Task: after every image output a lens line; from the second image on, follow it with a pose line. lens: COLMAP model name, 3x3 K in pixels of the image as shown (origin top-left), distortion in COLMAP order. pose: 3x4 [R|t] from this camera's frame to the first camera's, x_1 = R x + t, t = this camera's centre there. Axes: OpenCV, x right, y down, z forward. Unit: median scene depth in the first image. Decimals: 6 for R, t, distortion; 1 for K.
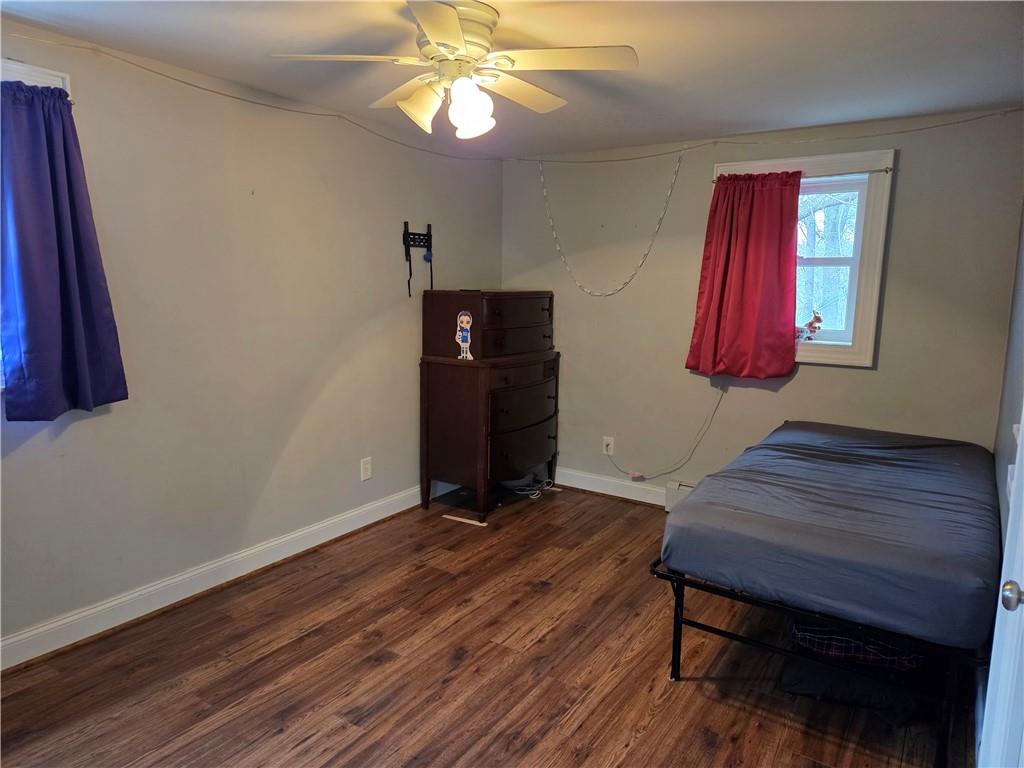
lens RADIAL K [[697.4, 0, 507.9], [0, 697.4, 388.5], [0, 0, 1]] dist [0.058979, -0.029289]
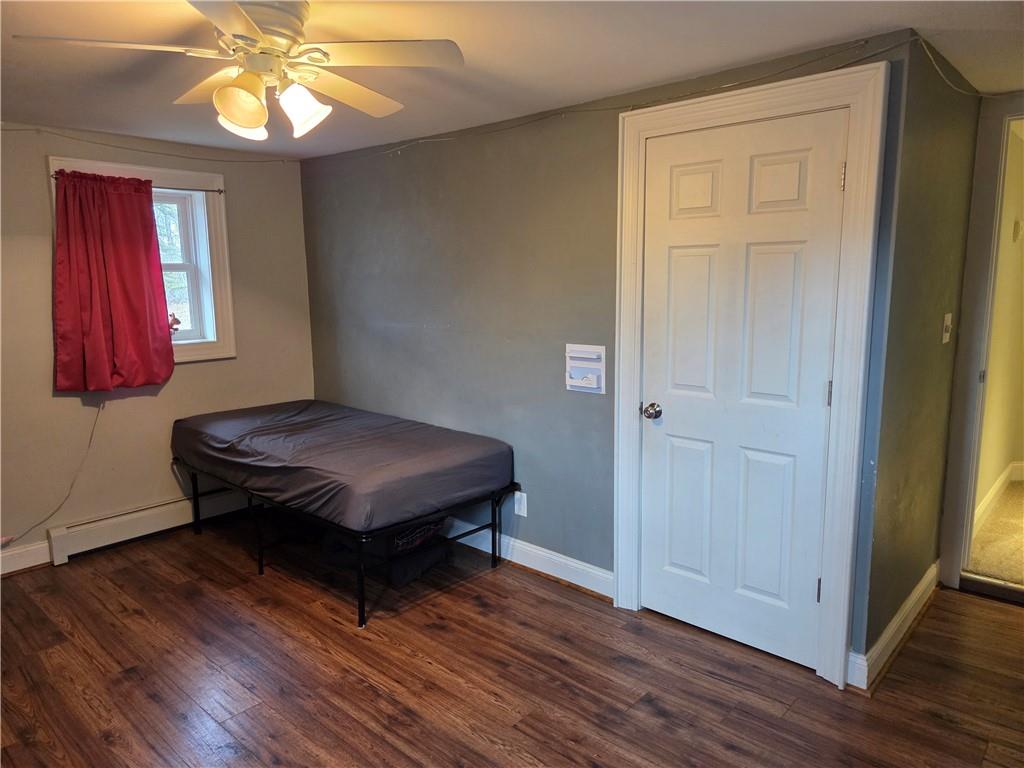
lens RADIAL K [[697.4, 0, 508.3], [0, 697.4, 381.1], [0, 0, 1]] dist [0.058979, -0.029289]
pose [[0.144899, -0.167822, 0.975110, -0.612776], [0.169411, 0.975166, 0.142658, -0.086151], [-0.974835, 0.144524, 0.169732, 0.382340]]
